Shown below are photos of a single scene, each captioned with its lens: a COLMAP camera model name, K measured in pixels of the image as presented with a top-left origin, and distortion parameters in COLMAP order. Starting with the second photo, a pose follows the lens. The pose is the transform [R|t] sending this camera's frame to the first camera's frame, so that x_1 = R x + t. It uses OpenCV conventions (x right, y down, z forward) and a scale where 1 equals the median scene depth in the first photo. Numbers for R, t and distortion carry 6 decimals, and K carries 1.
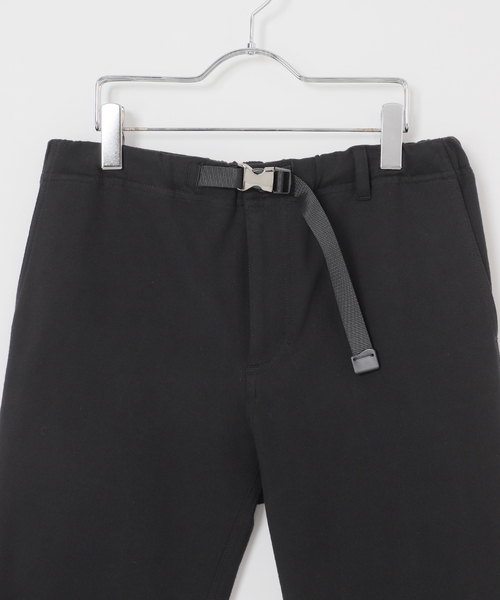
lens RADIAL K [[872.7, 0, 274.0], [0, 872.7, 299.4], [0, 0, 1]] dist [0.163009, 0.000000]
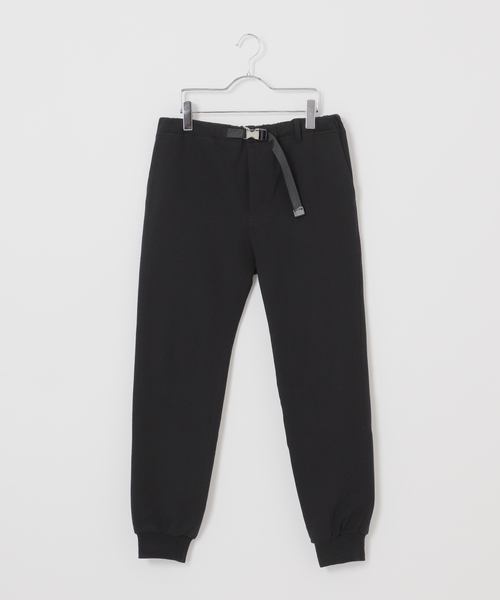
lens RADIAL K [[872.7, 0, 250.5], [0, 872.7, 302.8], [0, 0, 1]] dist [0.163009, 0.000000]
pose [[0.999837, -0.012580, -0.012960, 0.000660], [0.013270, 0.998423, 0.054546, 0.177669], [0.012254, -0.054709, 0.998427, -1.313642]]
